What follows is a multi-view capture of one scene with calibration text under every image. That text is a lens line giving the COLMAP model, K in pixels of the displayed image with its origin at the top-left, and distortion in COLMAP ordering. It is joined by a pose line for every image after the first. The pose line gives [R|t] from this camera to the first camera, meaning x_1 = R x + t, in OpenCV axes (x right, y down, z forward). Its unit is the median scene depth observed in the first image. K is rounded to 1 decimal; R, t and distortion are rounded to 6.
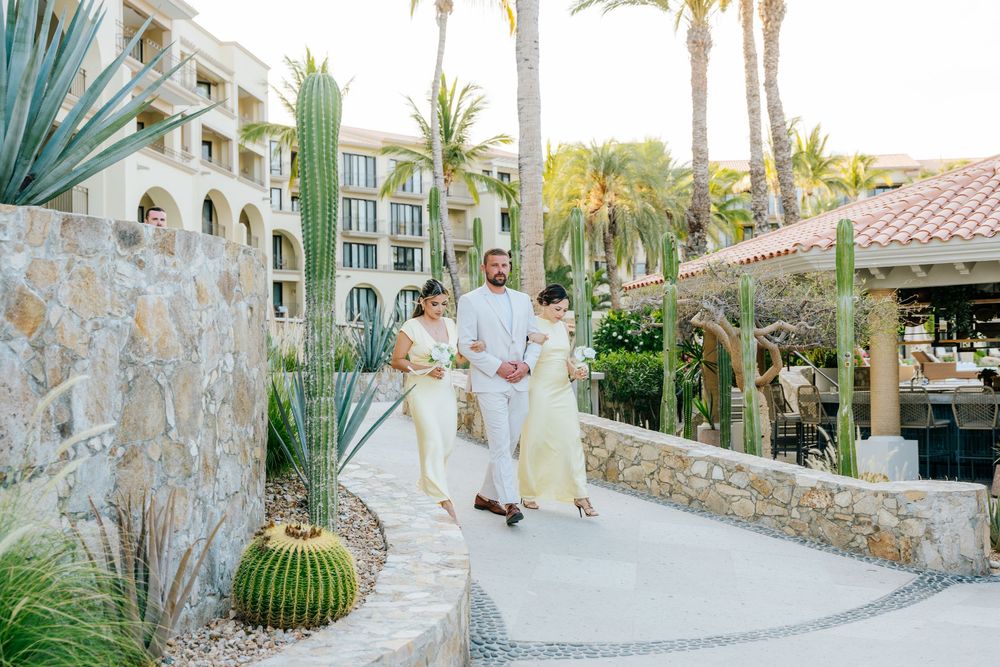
lens RADIAL K [[1253.6, 0, 500.0], [0, 1253.6, 333.5], [0, 0, 1]] dist [0.011745, -0.004053]
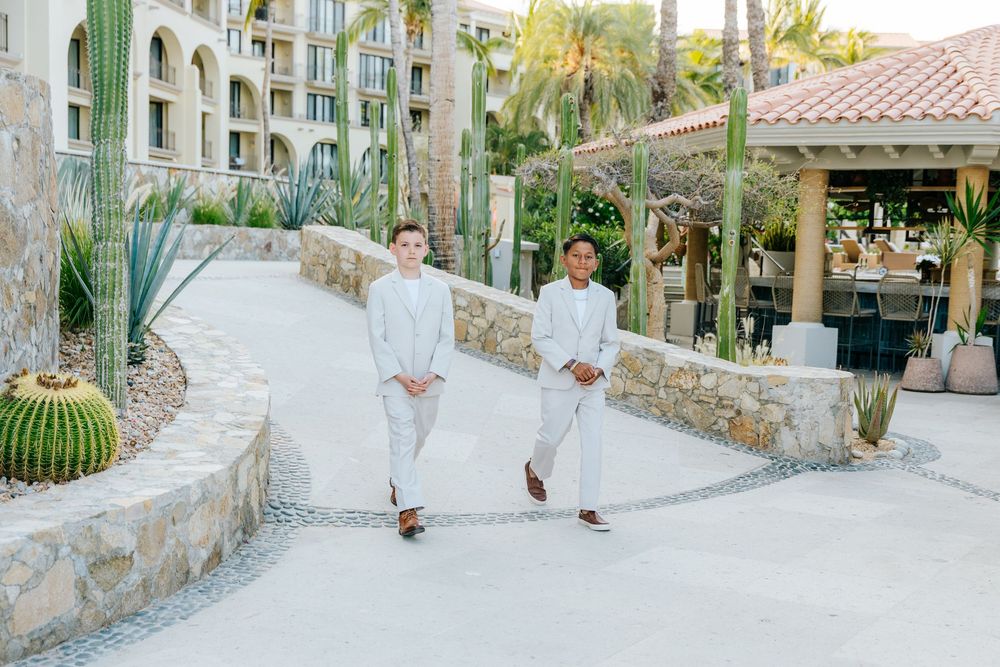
lens RADIAL K [[1297.1, 0, 584.3], [0, 1297.1, 362.2], [0, 0, 1]] dist [0.007182, 0.002750]
pose [[0.997688, 0.048640, 0.047464, 0.091826], [-0.053925, 0.991630, 0.117314, 0.003793], [-0.041361, -0.119602, 0.991960, 0.008938]]
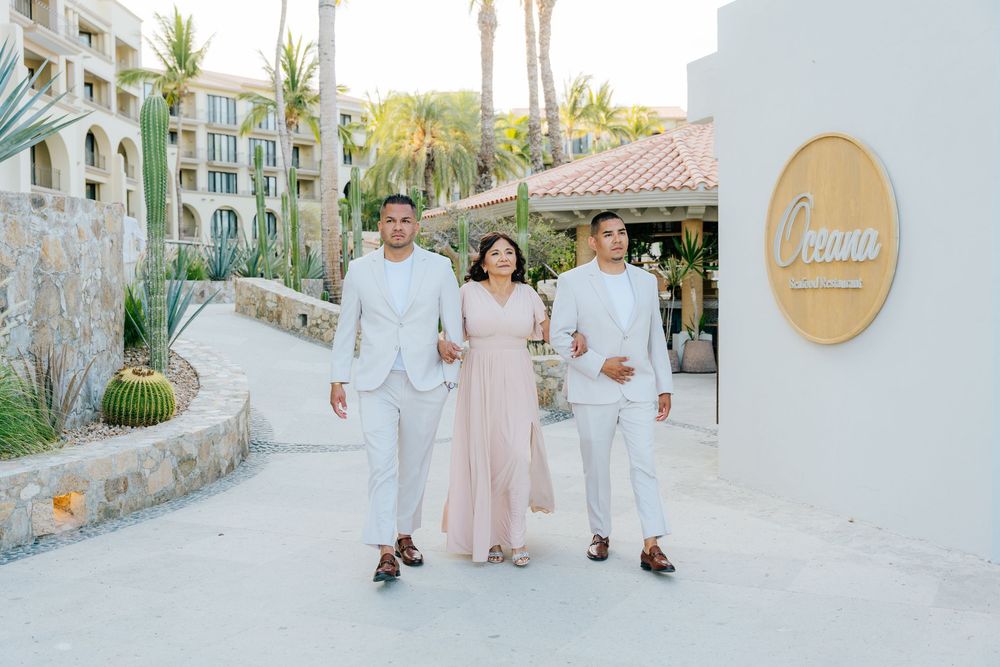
lens RADIAL K [[1203.8, 0, 500.0], [0, 1203.8, 333.5], [0, 0, 1]] dist [-0.006857, 0.044679]
pose [[0.995383, 0.006643, 0.095753, 0.083583], [-0.013577, 0.997316, 0.071947, -0.010298], [-0.095018, -0.072915, 0.992802, -0.332070]]
